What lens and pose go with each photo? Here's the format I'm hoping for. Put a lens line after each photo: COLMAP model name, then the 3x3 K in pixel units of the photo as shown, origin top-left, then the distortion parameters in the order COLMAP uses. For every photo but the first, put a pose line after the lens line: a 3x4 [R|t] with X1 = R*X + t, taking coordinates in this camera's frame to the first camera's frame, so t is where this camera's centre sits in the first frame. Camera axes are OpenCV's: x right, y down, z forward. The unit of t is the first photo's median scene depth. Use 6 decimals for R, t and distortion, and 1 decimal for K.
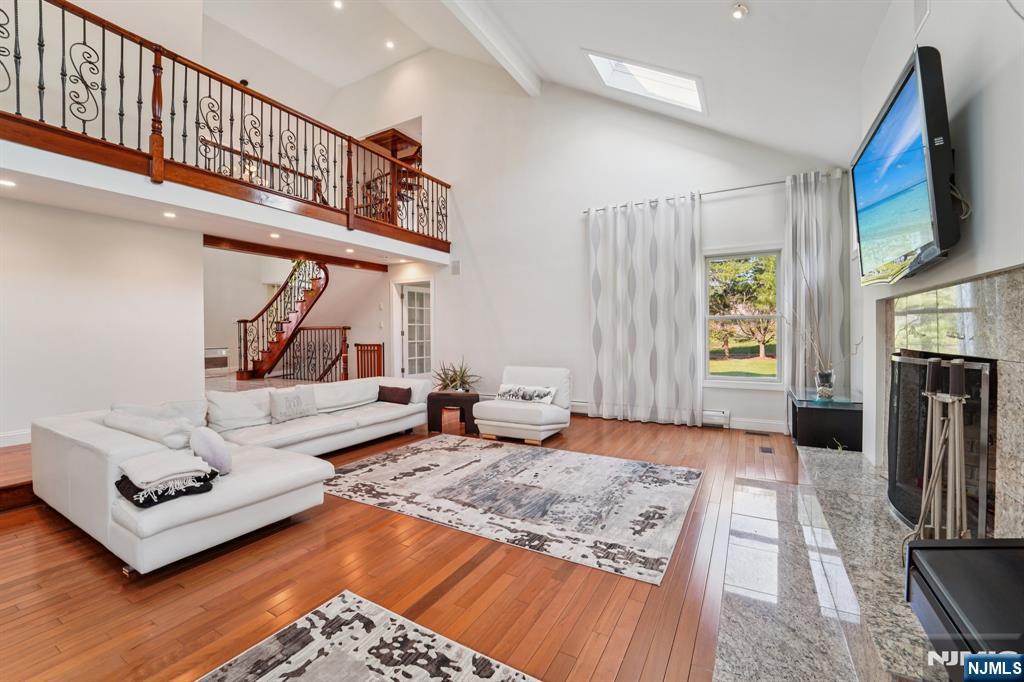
lens RADIAL K [[422.8, 0, 510.3], [0, 422.8, 336.3], [0, 0, 1]] dist [-0.024216, 0.000090]
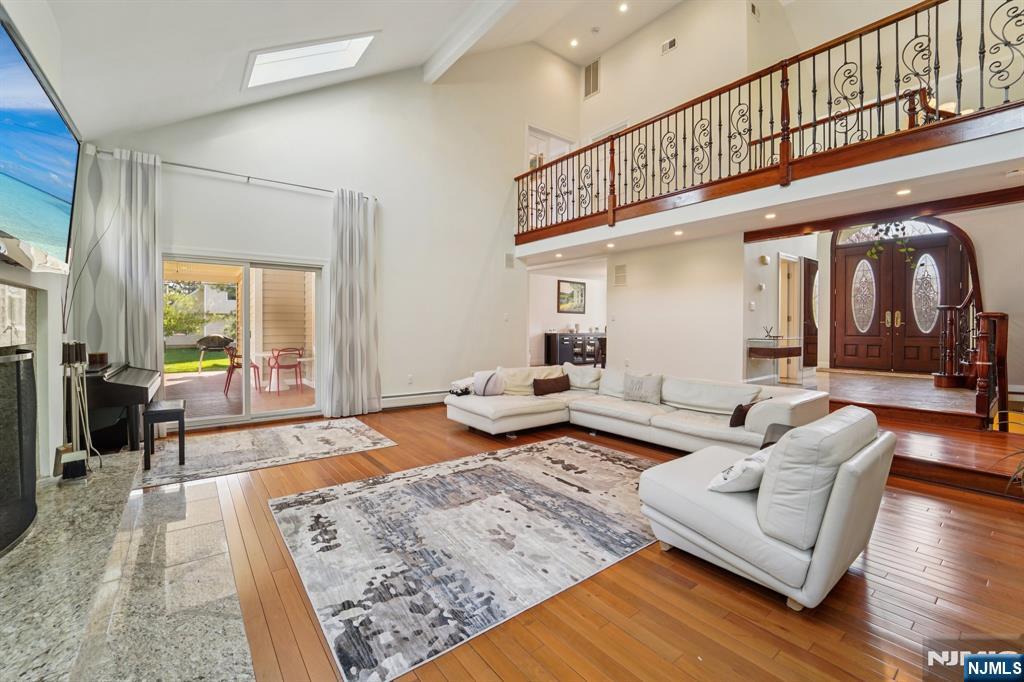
lens RADIAL K [[422.8, 0, 510.3], [0, 422.8, 336.3], [0, 0, 1]] dist [-0.024216, 0.000090]
pose [[-0.386274, 0.025708, -0.922026, 0.759280], [-0.007751, 0.999486, 0.031115, -0.011499], [0.922352, 0.019165, -0.385876, 1.307116]]
